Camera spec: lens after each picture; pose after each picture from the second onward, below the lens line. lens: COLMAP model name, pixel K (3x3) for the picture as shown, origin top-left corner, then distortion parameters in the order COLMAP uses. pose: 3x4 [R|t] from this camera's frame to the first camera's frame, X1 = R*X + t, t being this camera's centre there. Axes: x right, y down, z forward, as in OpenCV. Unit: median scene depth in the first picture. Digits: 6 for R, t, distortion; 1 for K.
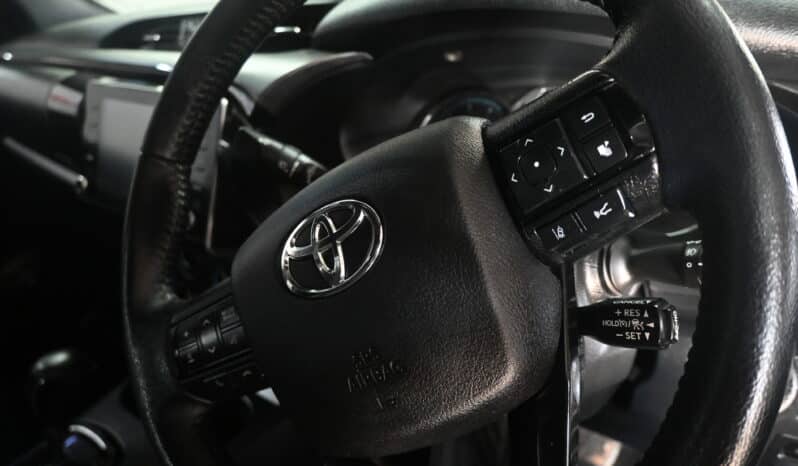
lens RADIAL K [[587.9, 0, 399.0], [0, 587.9, 233.0], [0, 0, 1]] dist [-0.001979, -0.001624]
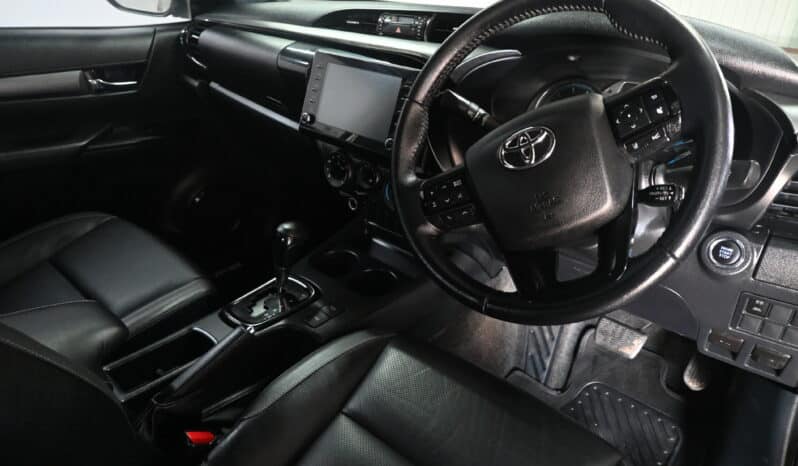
lens RADIAL K [[587.9, 0, 399.0], [0, 587.9, 233.0], [0, 0, 1]] dist [-0.001979, -0.001624]
pose [[0.993430, 0.098060, -0.059001, -0.441722], [-0.095599, 0.994483, 0.043185, 0.299634], [0.062910, -0.037261, 0.997323, -1.261568]]
